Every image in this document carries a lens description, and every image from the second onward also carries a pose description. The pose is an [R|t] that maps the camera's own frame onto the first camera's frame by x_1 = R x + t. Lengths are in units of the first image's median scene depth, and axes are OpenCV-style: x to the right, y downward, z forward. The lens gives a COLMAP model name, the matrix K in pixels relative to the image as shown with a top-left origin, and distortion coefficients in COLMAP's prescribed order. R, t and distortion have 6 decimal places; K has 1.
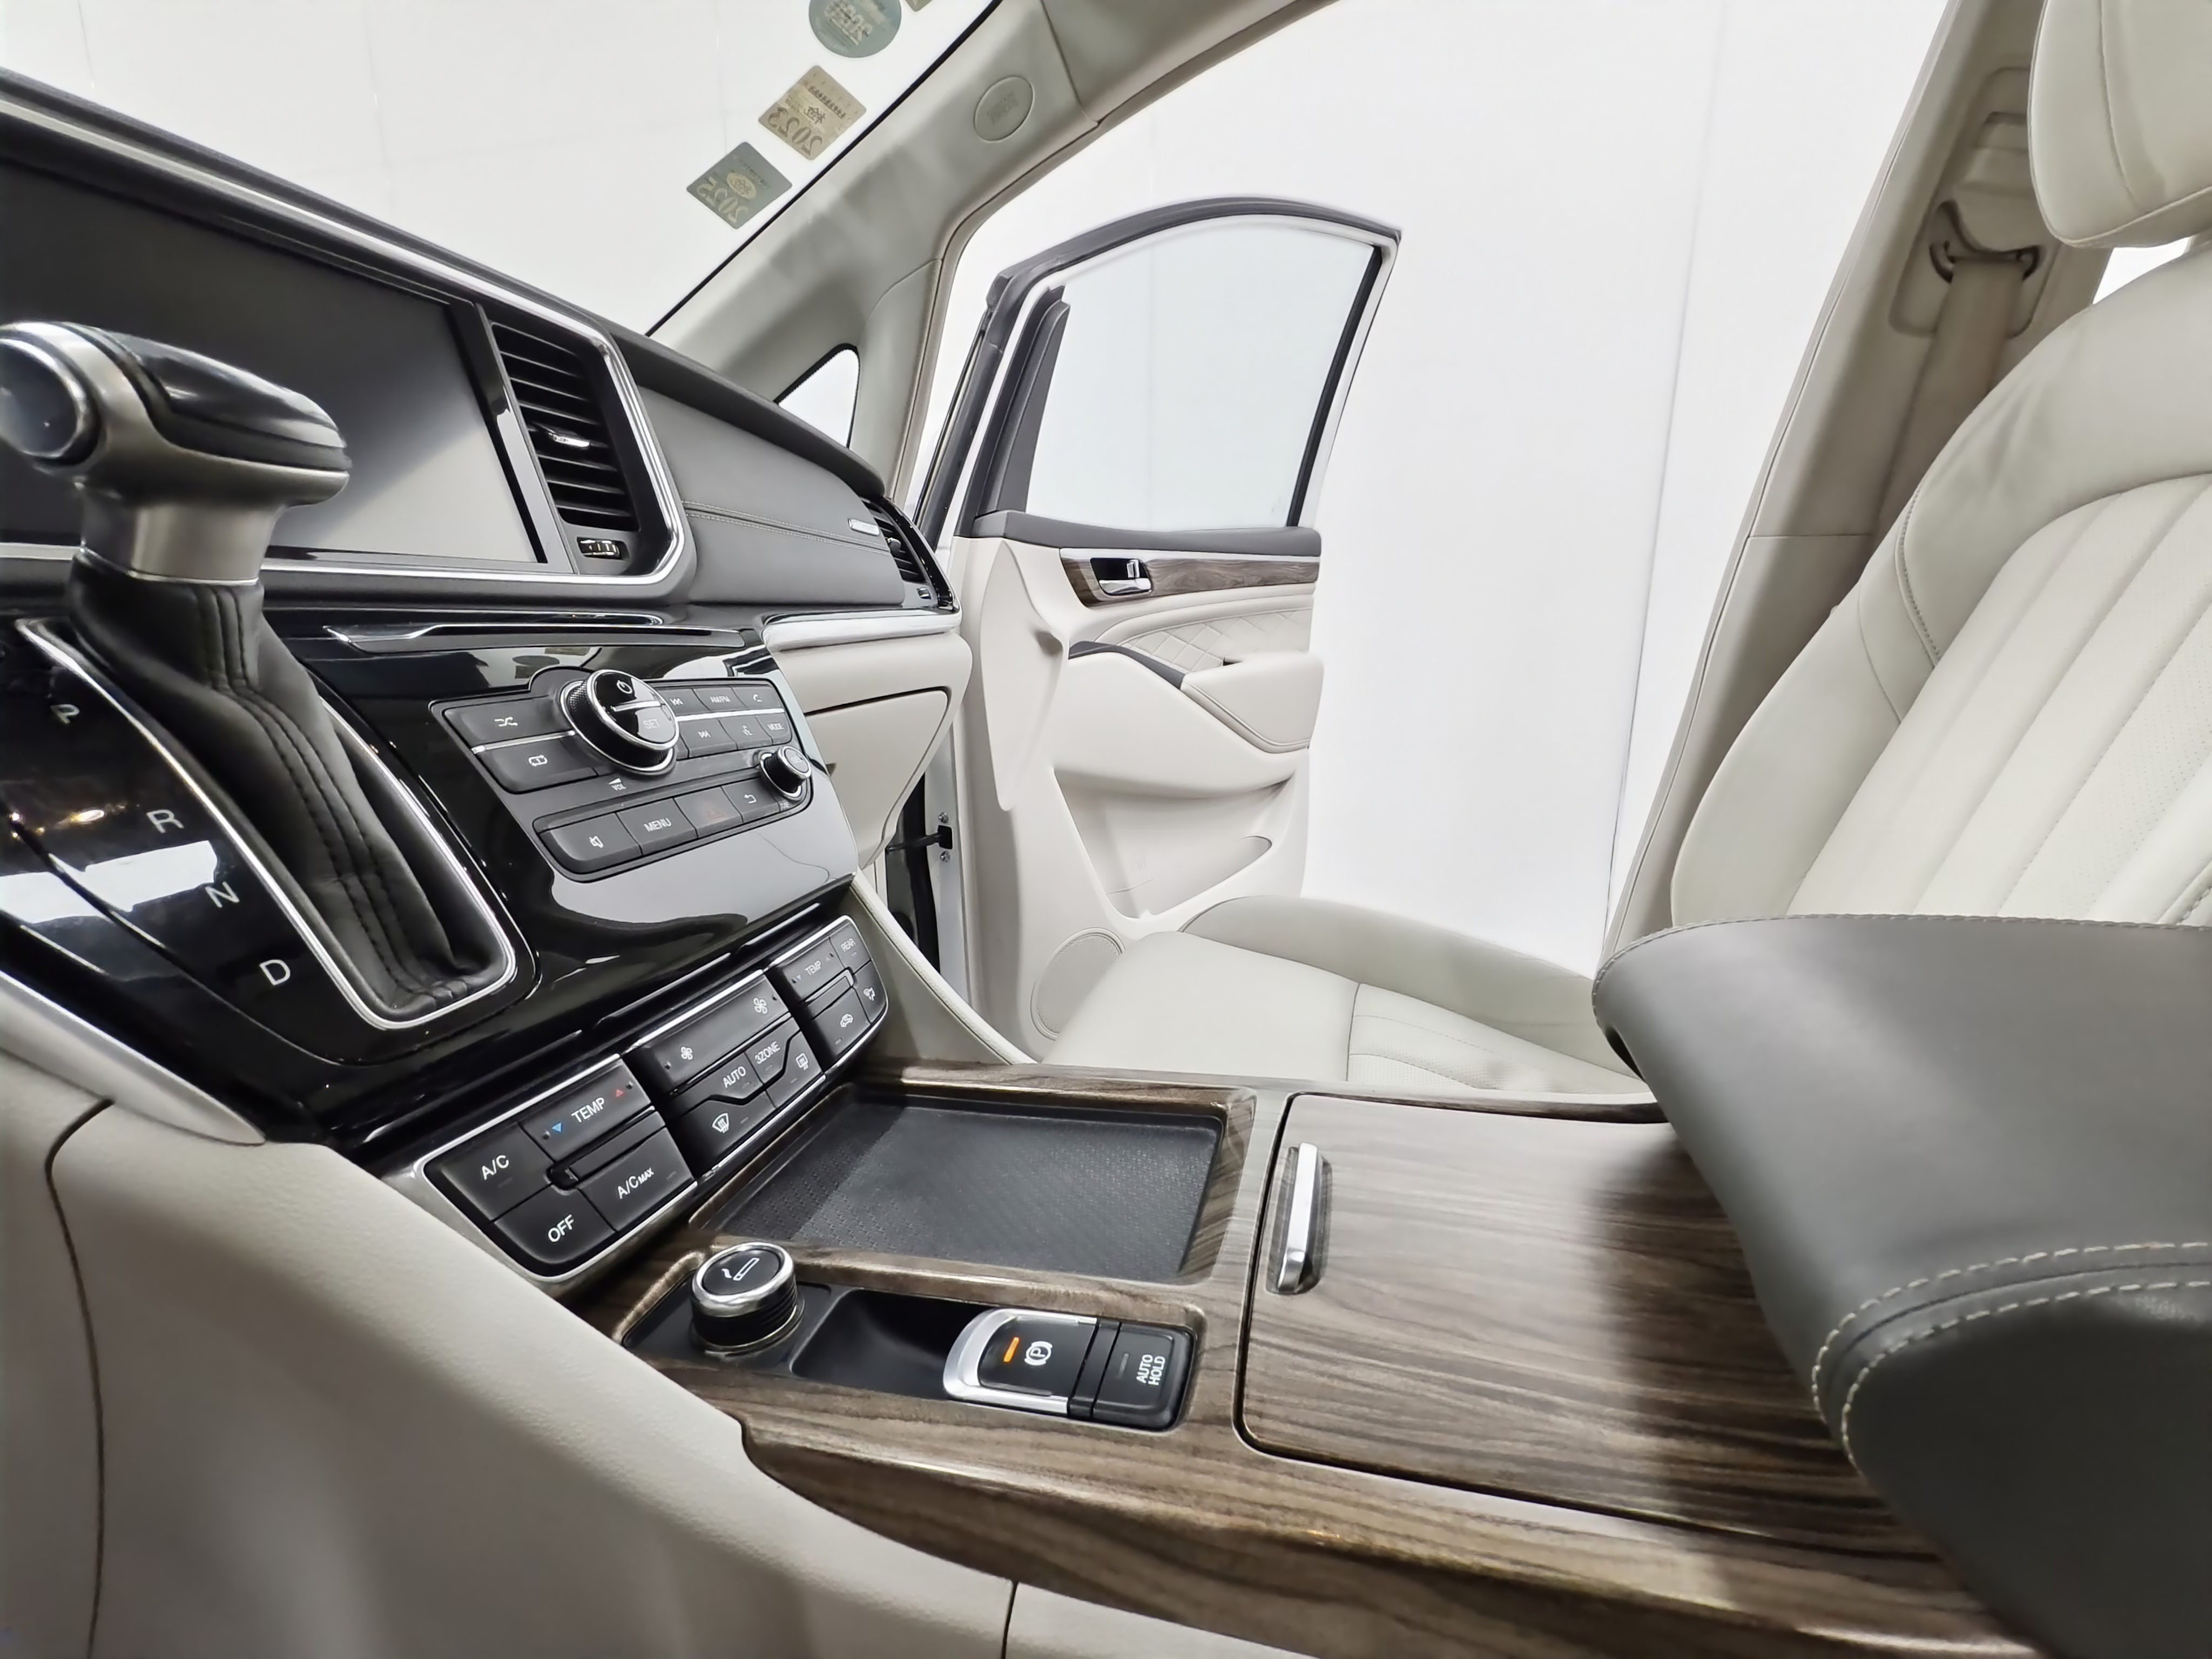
lens RADIAL K [[1017.4, 0, 1087.2], [0, 1017.4, 838.1], [0, 0, 1]] dist [-0.000910, -0.002975]
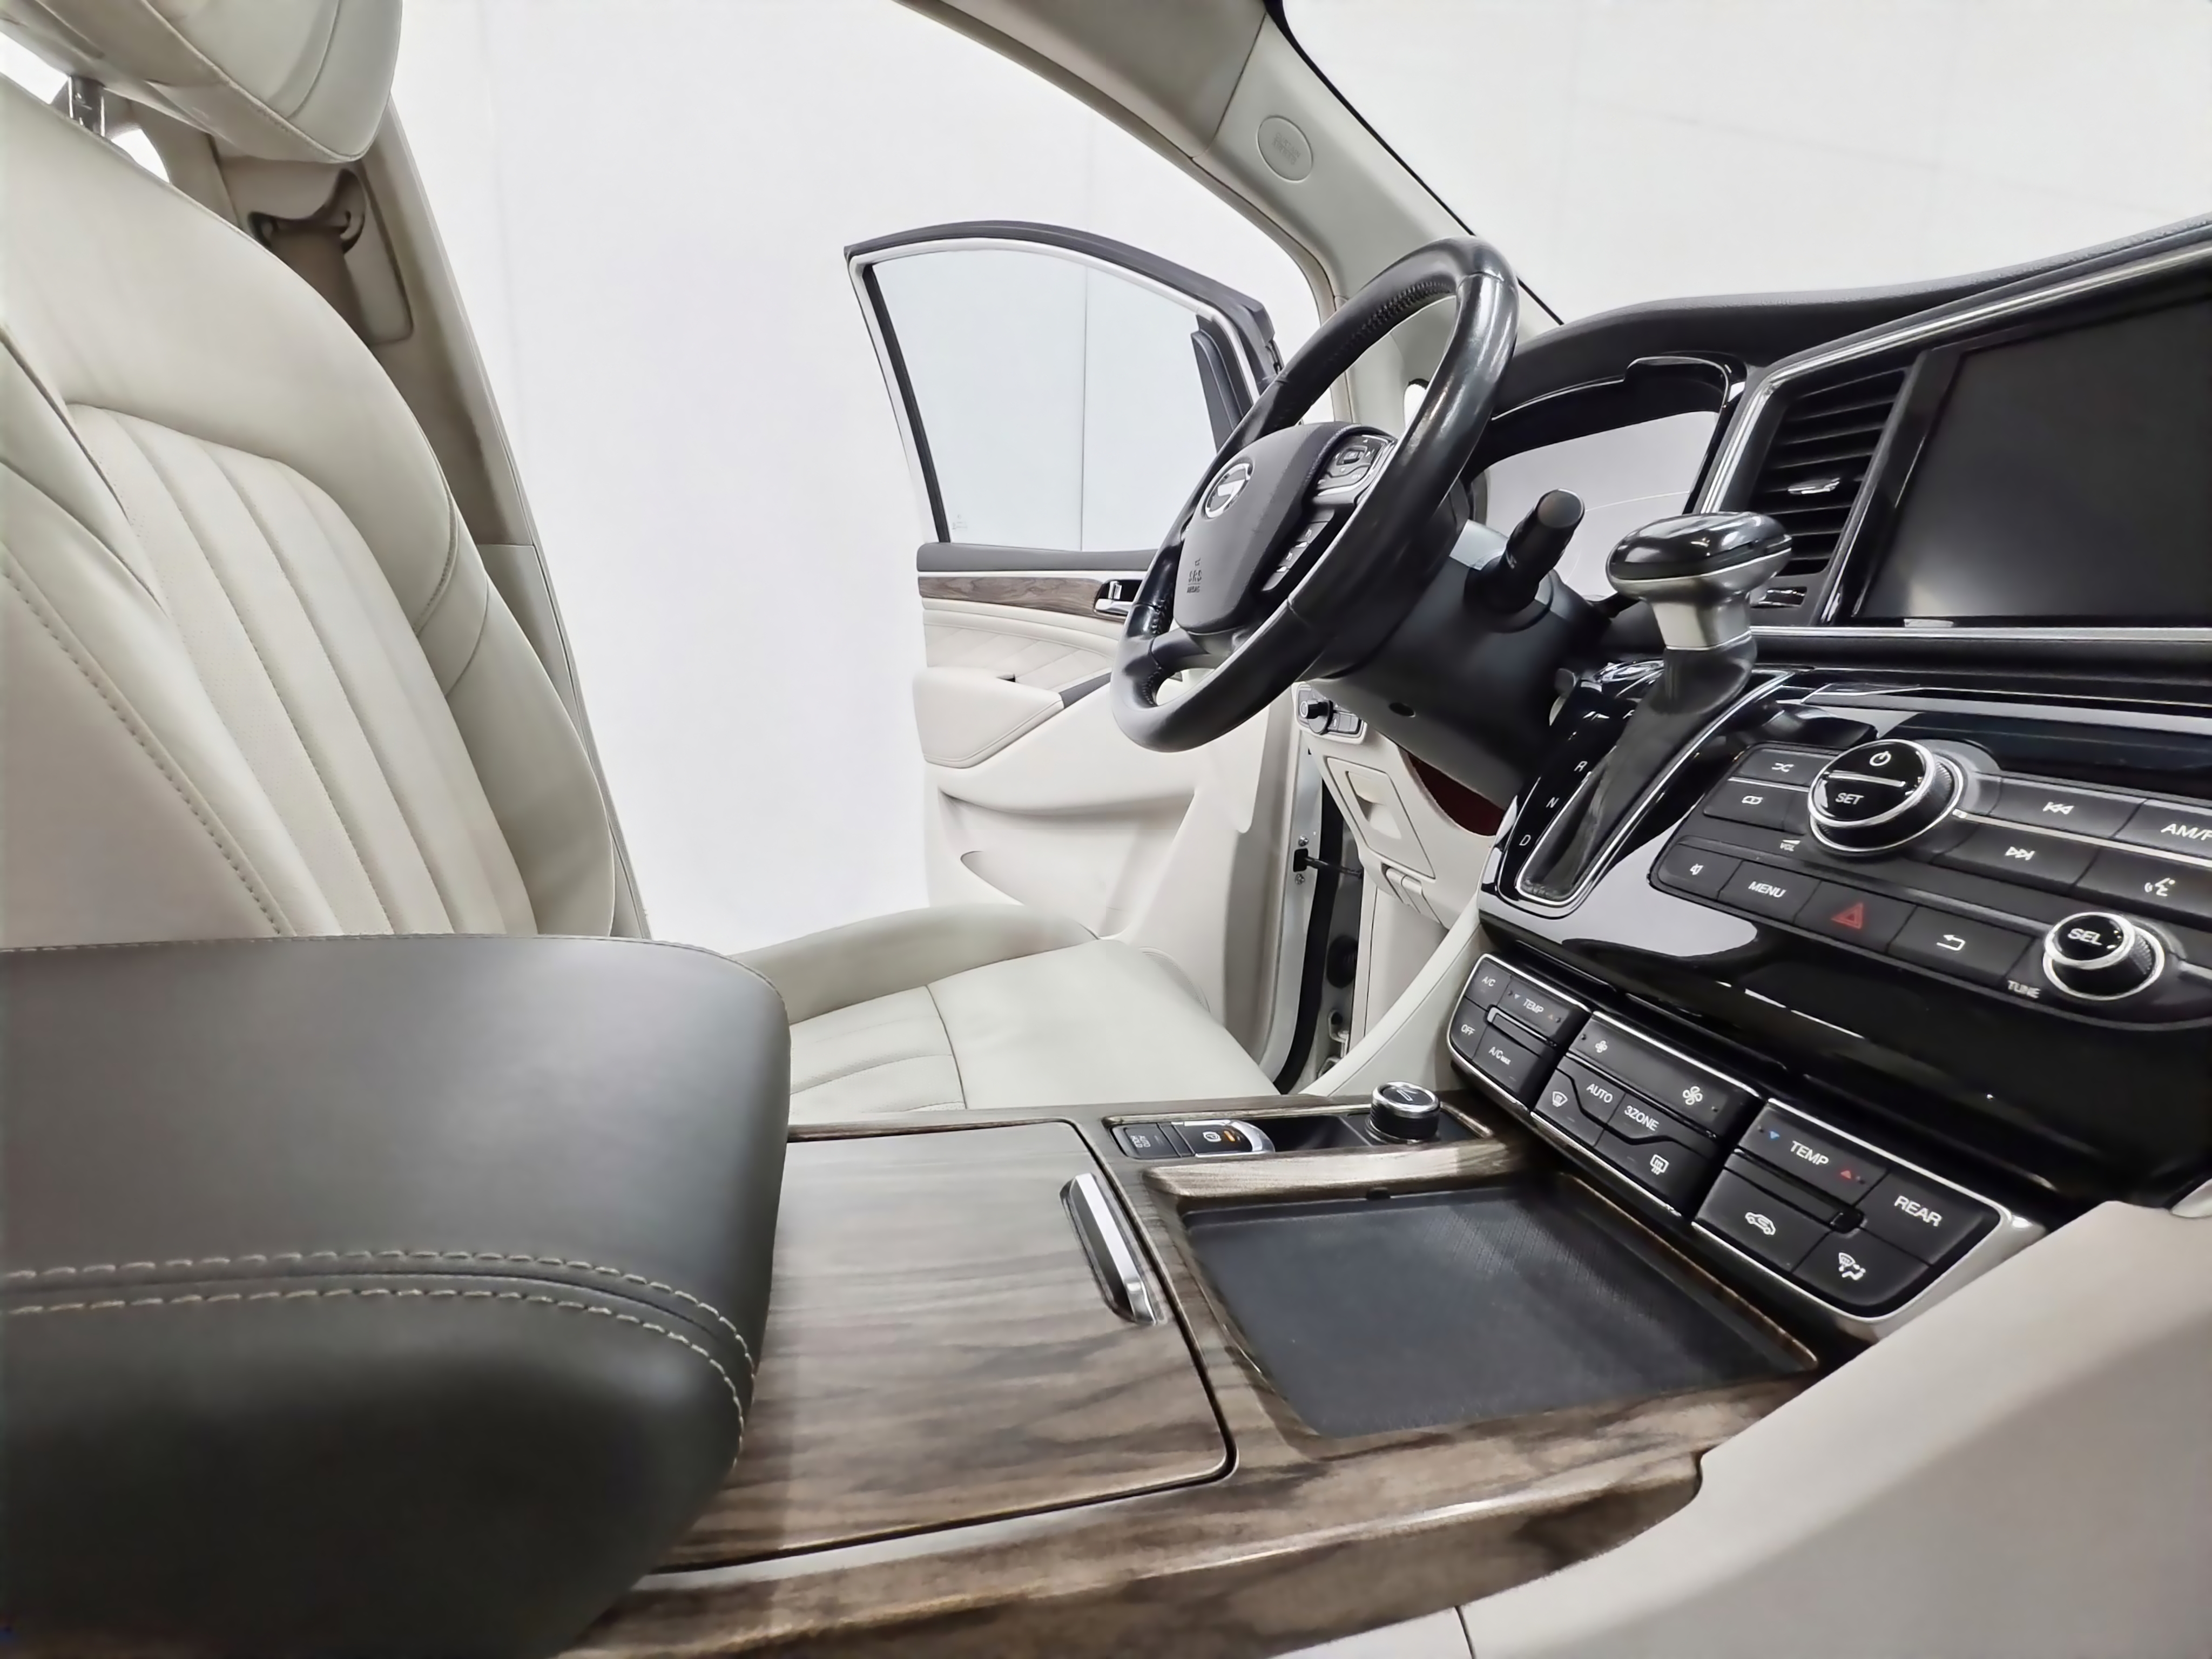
lens RADIAL K [[1017.4, 0, 1096.0], [0, 1017.4, 829.8], [0, 0, 1]] dist [-0.000910, -0.002975]
pose [[-0.867806, 0.074112, -0.491345, 0.146536], [-0.132092, 0.918831, 0.371889, -0.082431], [0.479024, 0.387630, -0.787578, 0.349900]]
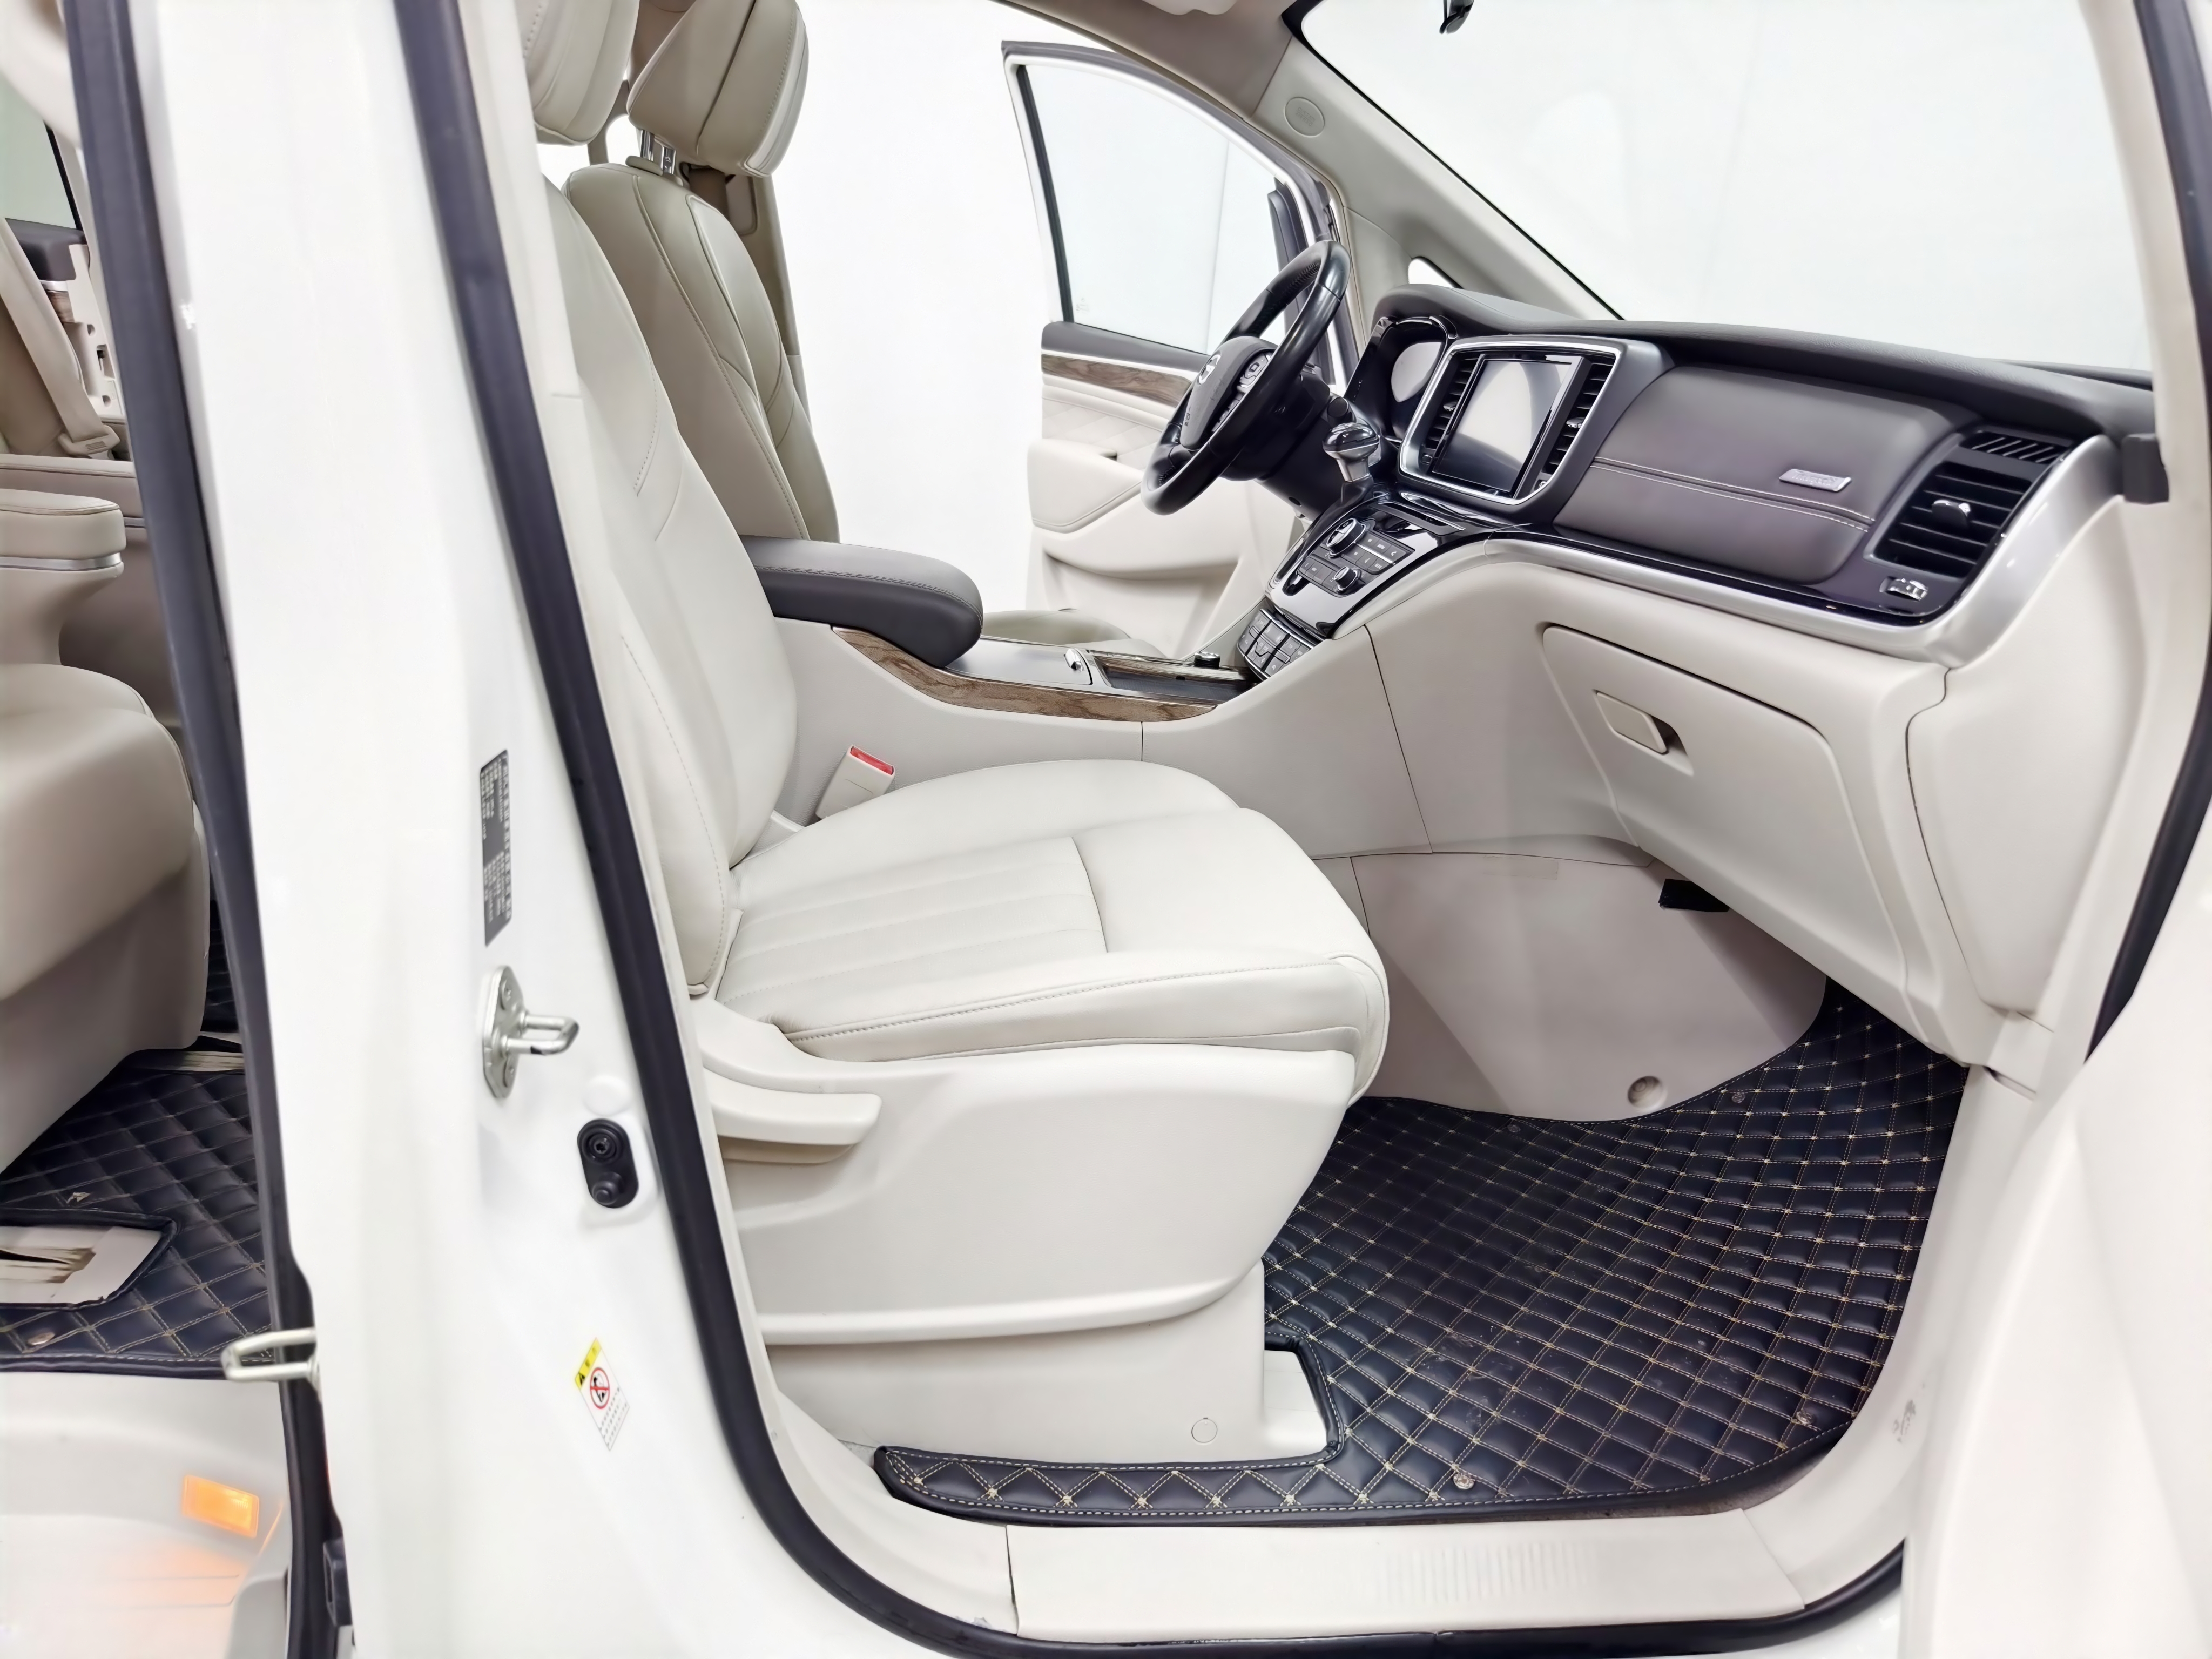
lens RADIAL K [[1445.4, 0, 1121.5], [0, 1445.4, 829.4], [0, 0, 1]] dist [-0.007464, -0.000571]
pose [[-0.916855, 0.035640, -0.397626, 0.397282], [-0.179451, 0.852920, 0.490230, -0.299952], [0.356615, 0.520824, -0.775608, 1.022479]]
